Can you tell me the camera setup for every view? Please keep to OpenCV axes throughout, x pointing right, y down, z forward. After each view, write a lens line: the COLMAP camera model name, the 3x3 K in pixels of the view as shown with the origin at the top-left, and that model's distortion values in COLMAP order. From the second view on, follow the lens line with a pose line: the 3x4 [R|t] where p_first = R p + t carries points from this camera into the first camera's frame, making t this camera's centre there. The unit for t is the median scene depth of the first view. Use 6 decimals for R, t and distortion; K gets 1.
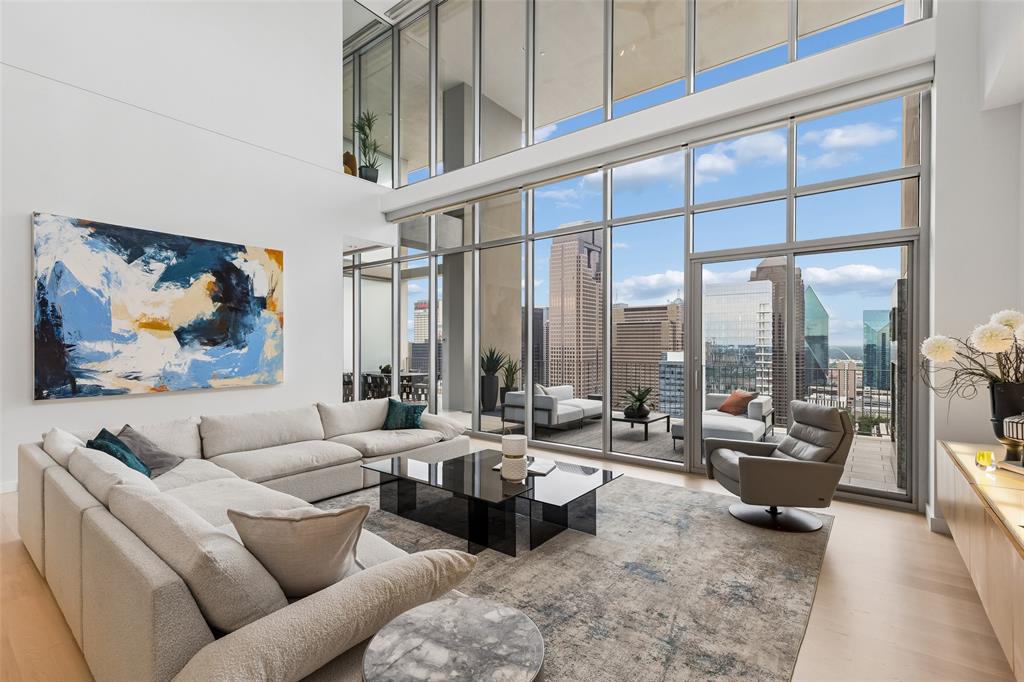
lens RADIAL K [[460.3, 0, 524.8], [0, 460.3, 344.3], [0, 0, 1]] dist [0.004320, -0.001222]
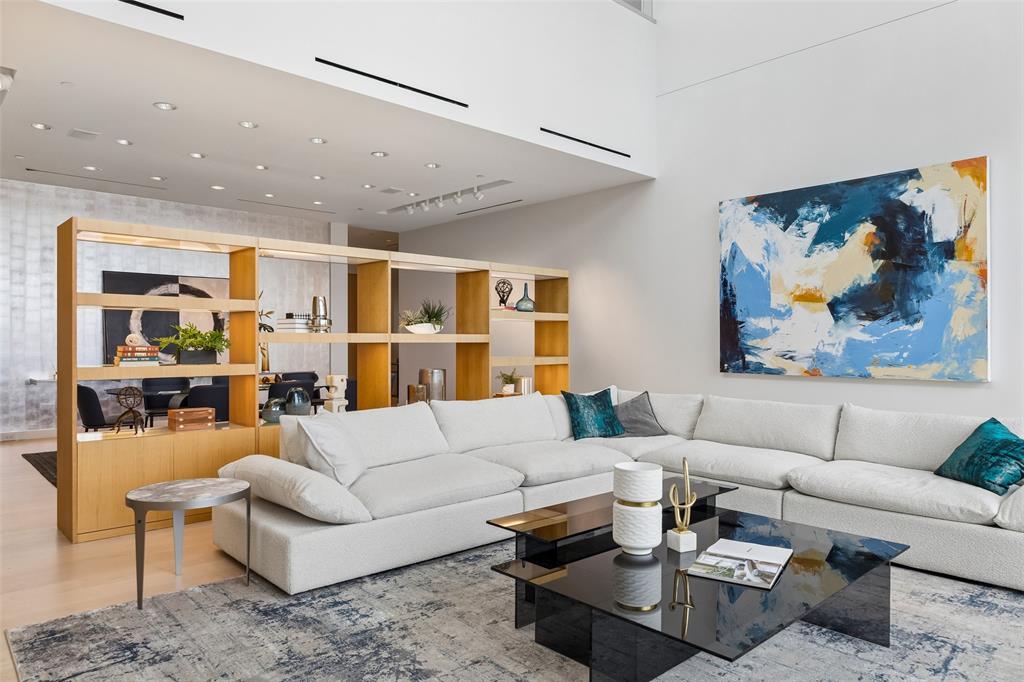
lens RADIAL K [[681.6, 0, 511.3], [0, 681.6, 341.2], [0, 0, 1]] dist [0.002197, 0.000769]
pose [[-0.194003, -0.000788, -0.981001, 0.520622], [-0.000247, 1.000000, -0.000754, 0.039709], [0.981001, 0.000096, -0.194003, 0.681161]]
